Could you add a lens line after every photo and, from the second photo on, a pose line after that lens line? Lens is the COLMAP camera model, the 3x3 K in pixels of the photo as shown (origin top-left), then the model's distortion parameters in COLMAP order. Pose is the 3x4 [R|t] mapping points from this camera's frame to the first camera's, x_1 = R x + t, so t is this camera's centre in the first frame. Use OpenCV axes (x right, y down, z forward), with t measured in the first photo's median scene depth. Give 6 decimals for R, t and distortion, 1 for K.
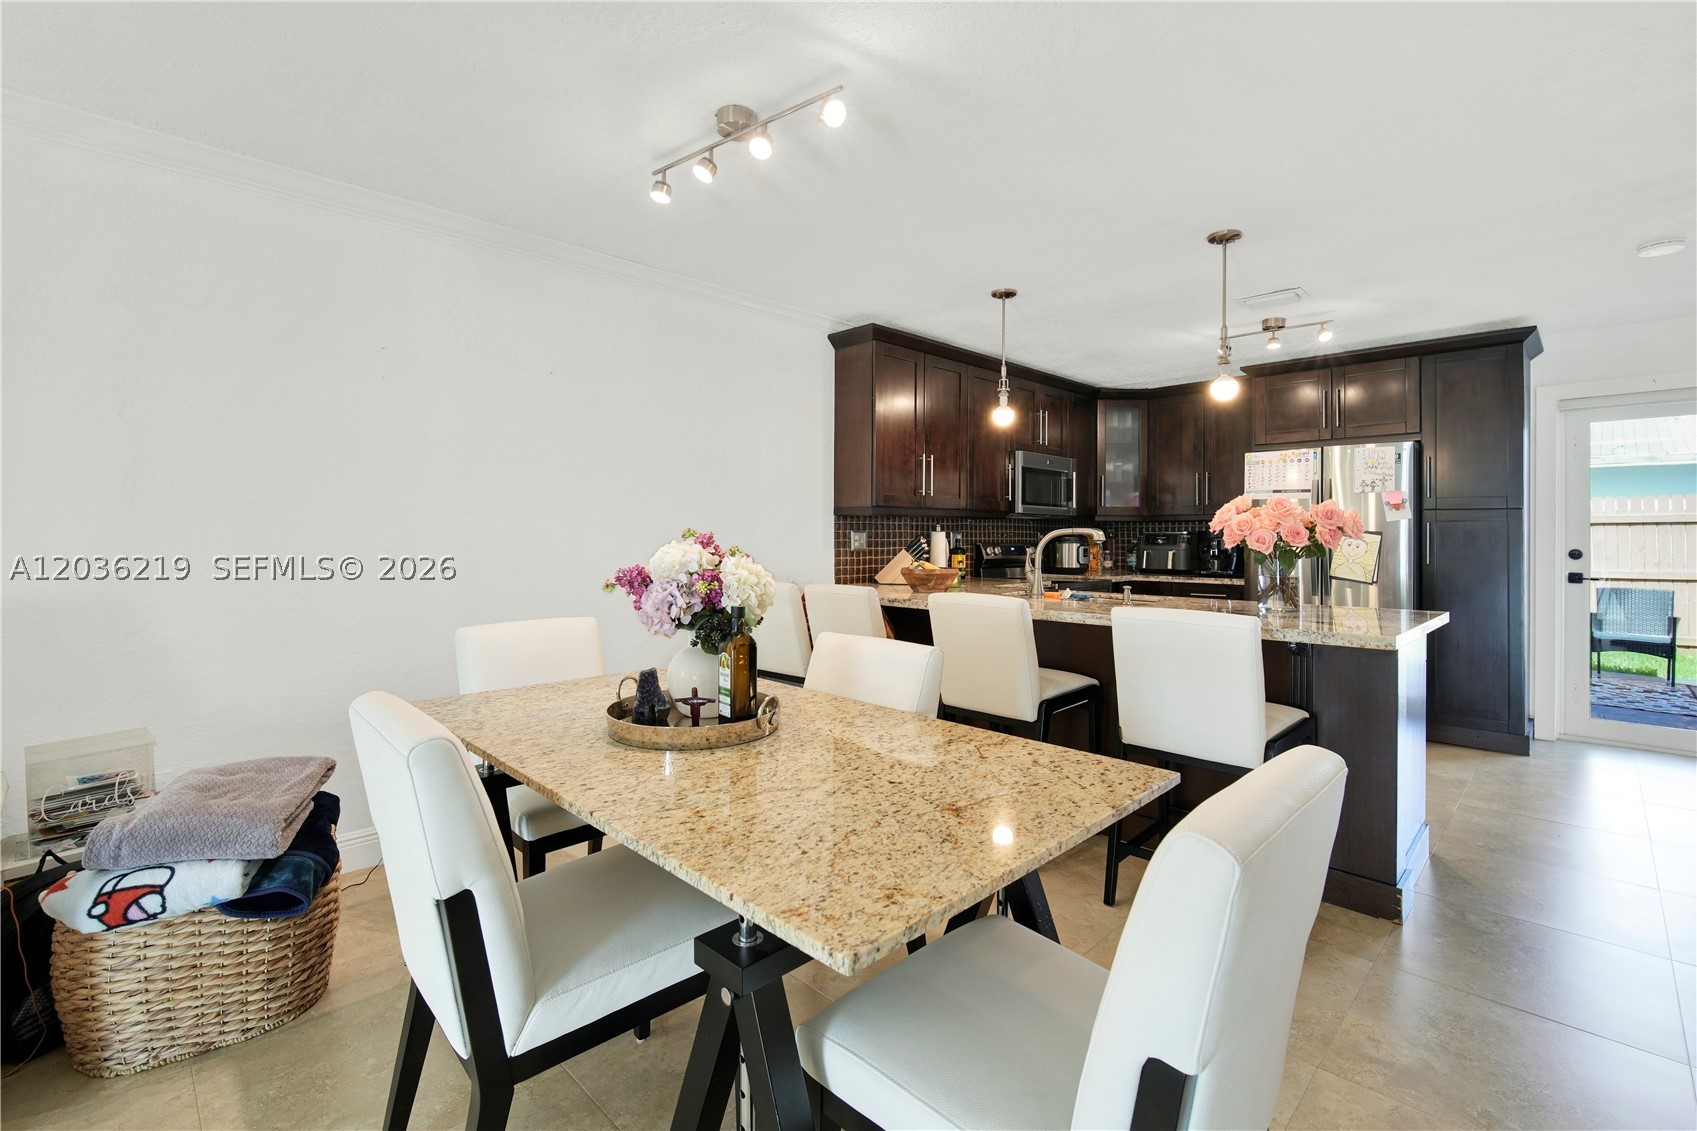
lens RADIAL K [[762.4, 0, 850.1], [0, 762.4, 531.1], [0, 0, 1]] dist [-0.013801, 0.002433]
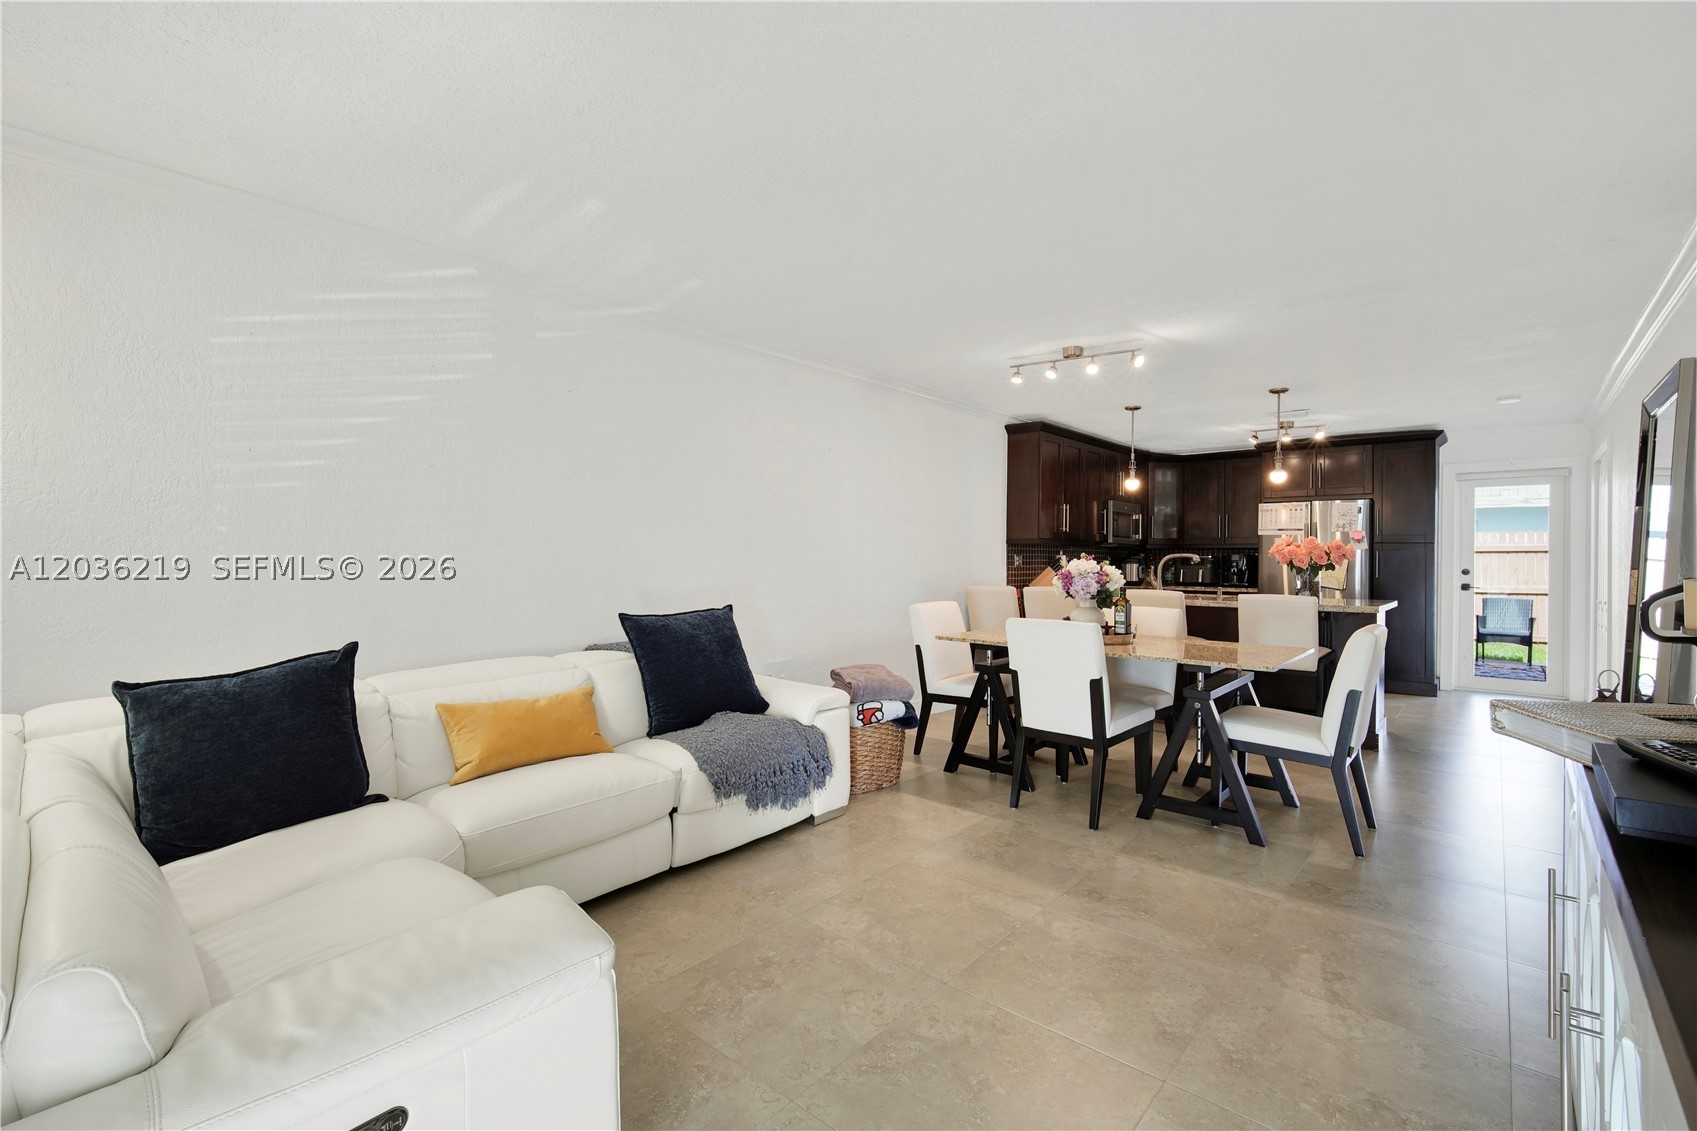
lens RADIAL K [[762.4, 0, 847.7], [0, 762.4, 559.2], [0, 0, 1]] dist [-0.013801, 0.002433]
pose [[0.997398, 0.005211, 0.071910, -0.444322], [-0.005755, 0.999956, 0.007362, 0.000258], [-0.071869, -0.007757, 0.997384, -0.488428]]
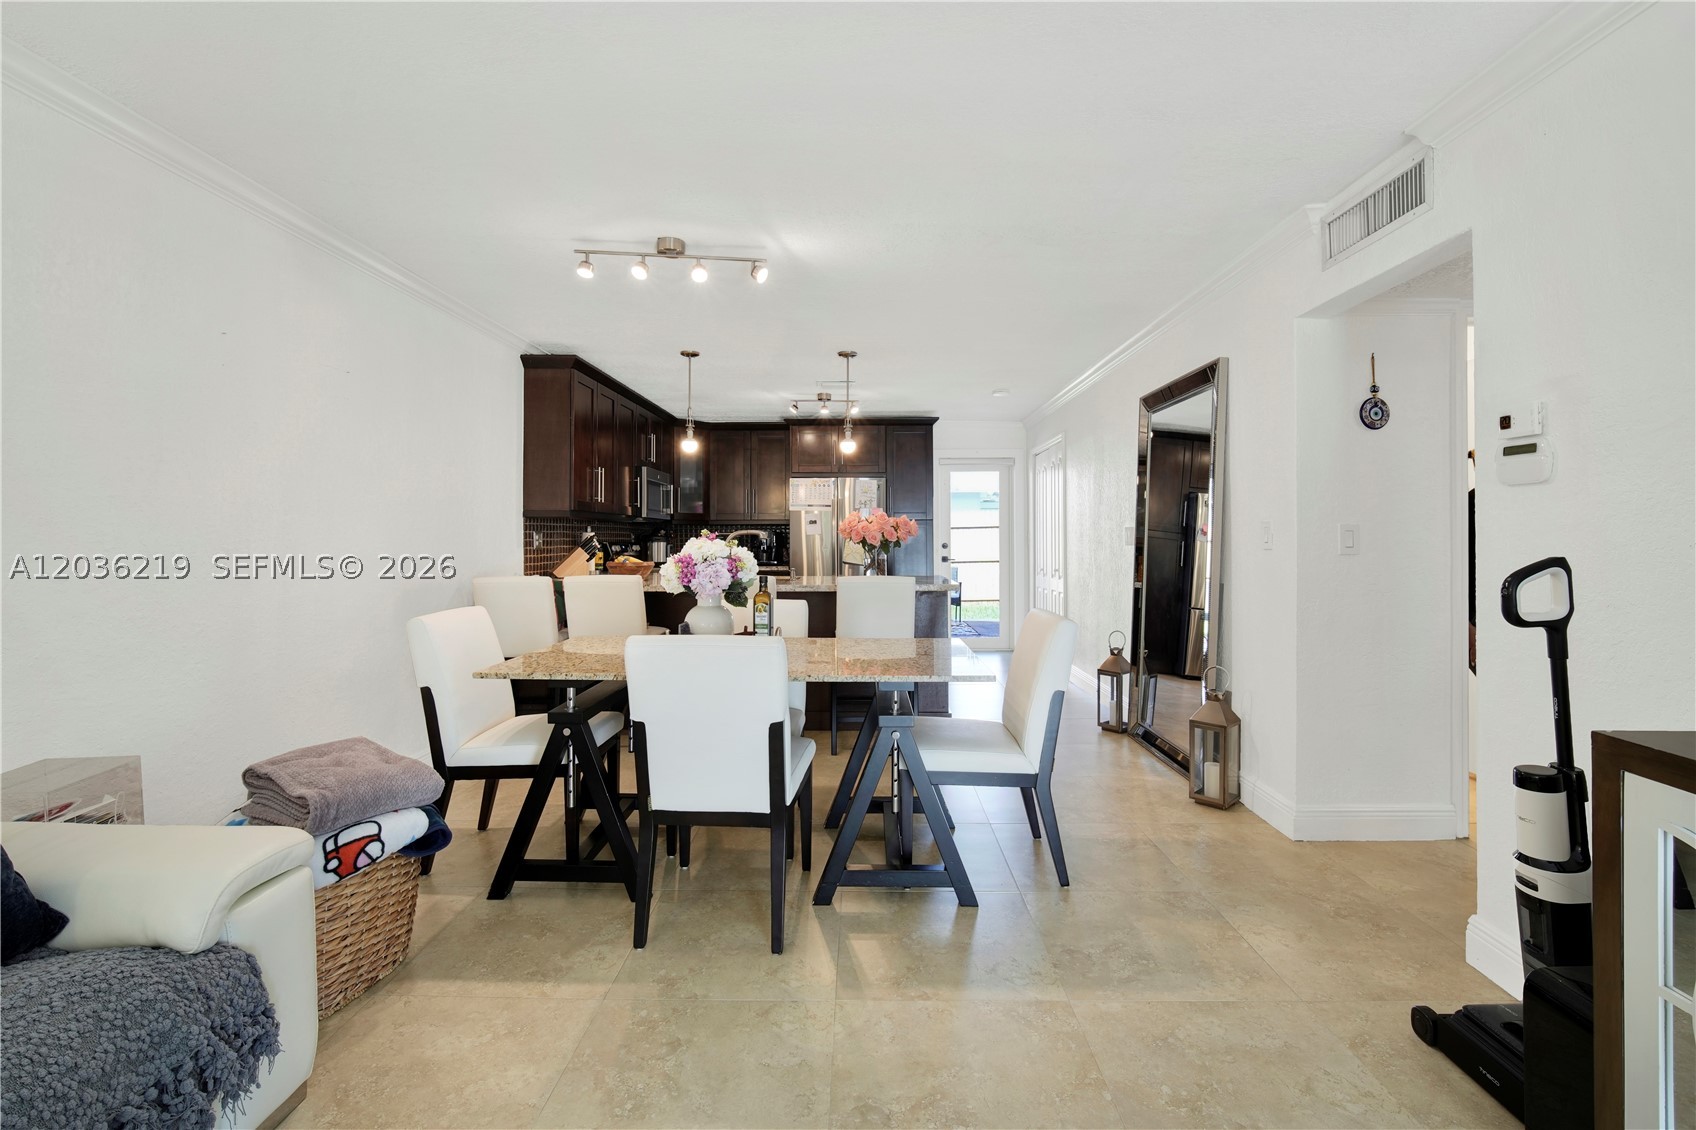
lens RADIAL K [[761.9, 0, 858.8], [0, 761.9, 535.2], [0, 0, 1]] dist [-0.013801, 0.002433]
pose [[0.710427, -0.001305, 0.703769, -0.454087], [-0.001860, 0.999991, 0.003733, 0.000170], [-0.703768, -0.003961, 0.710419, -0.135138]]
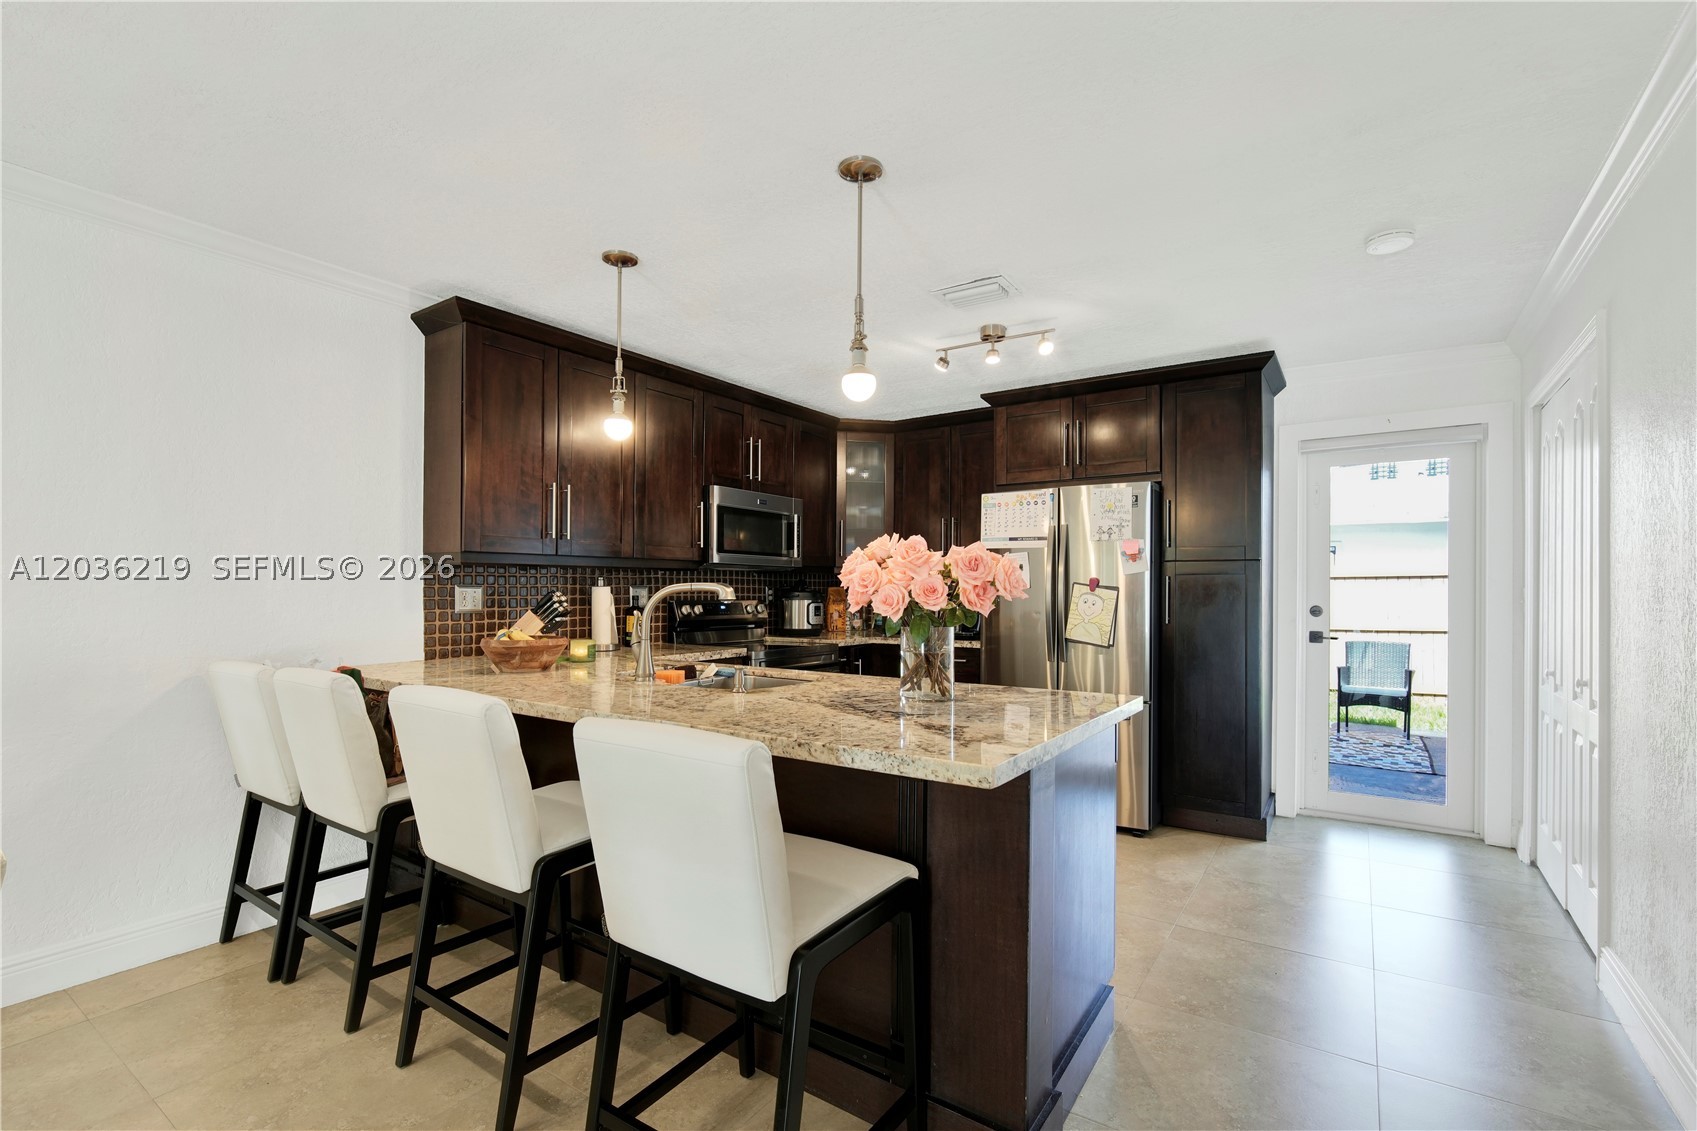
lens RADIAL K [[762.4, 0, 857.7], [0, 762.4, 589.6], [0, 0, 1]] dist [-0.013801, 0.002433]
pose [[0.980804, -0.001534, 0.194988, 0.243362], [0.000195, 0.999976, 0.006885, -0.001724], [-0.194994, -0.006715, 0.980781, 0.211657]]
